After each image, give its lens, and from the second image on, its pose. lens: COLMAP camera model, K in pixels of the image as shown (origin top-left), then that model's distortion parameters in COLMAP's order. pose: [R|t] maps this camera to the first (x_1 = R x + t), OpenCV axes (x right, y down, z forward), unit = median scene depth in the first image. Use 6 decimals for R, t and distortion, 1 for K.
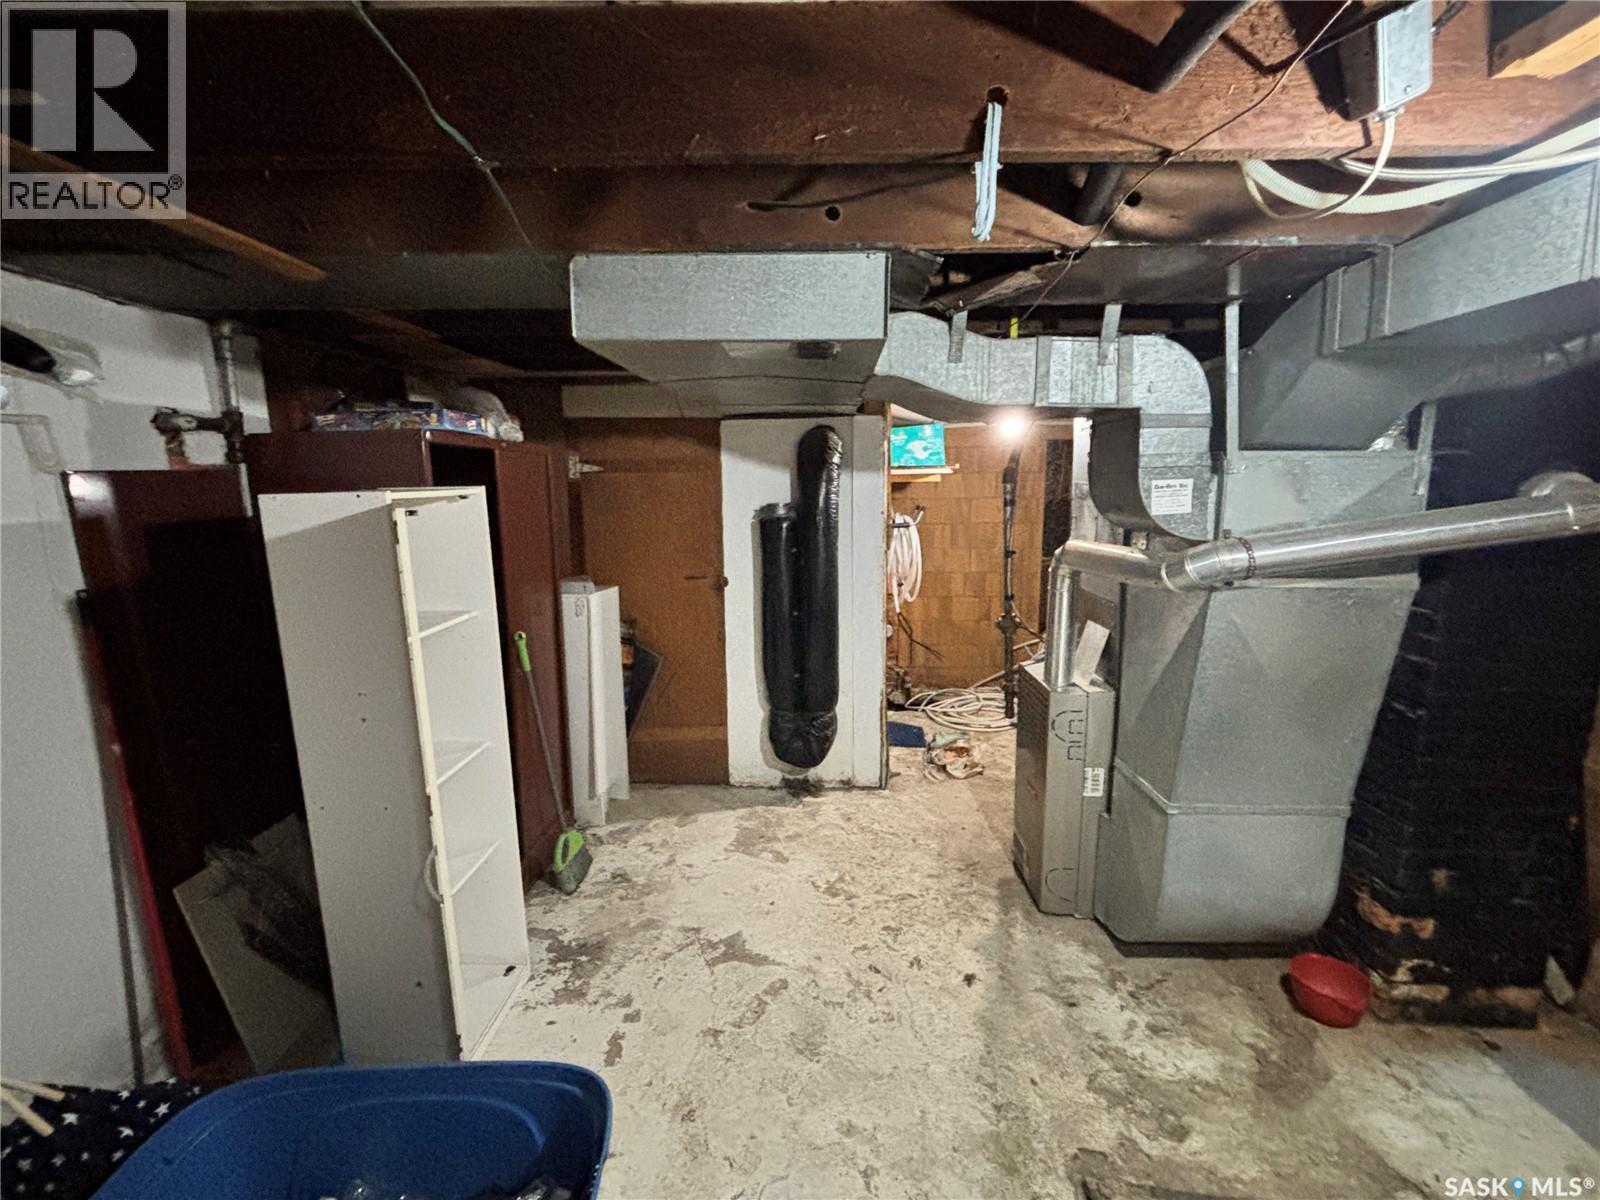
lens RADIAL K [[738.3, 0, 805.3], [0, 738.3, 597.6], [0, 0, 1]] dist [0.000033, 0.000074]
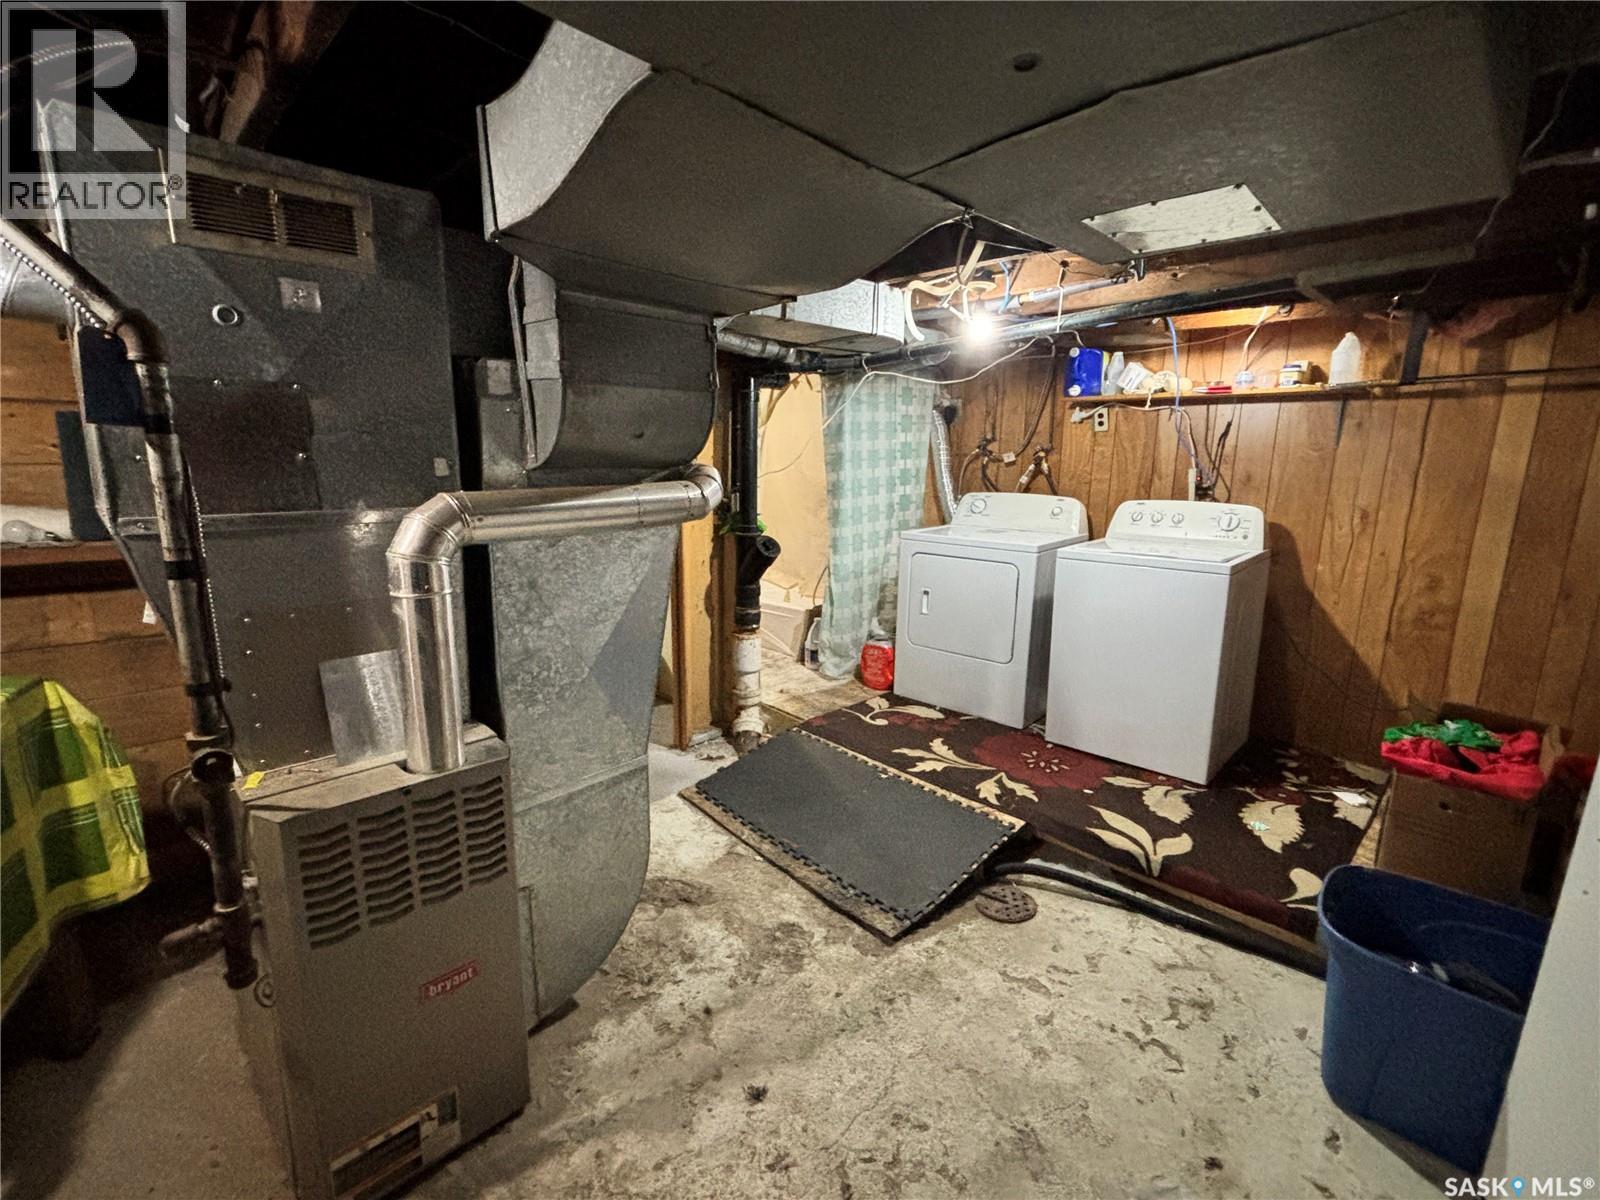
lens RADIAL K [[738.3, 0, 763.5], [0, 738.3, 591.8], [0, 0, 1]] dist [0.000033, 0.000074]
pose [[-0.694422, -0.146189, 0.704561, -0.245896], [0.105524, 0.947870, 0.300679, -0.195648], [-0.711788, 0.283146, -0.642796, 1.414614]]
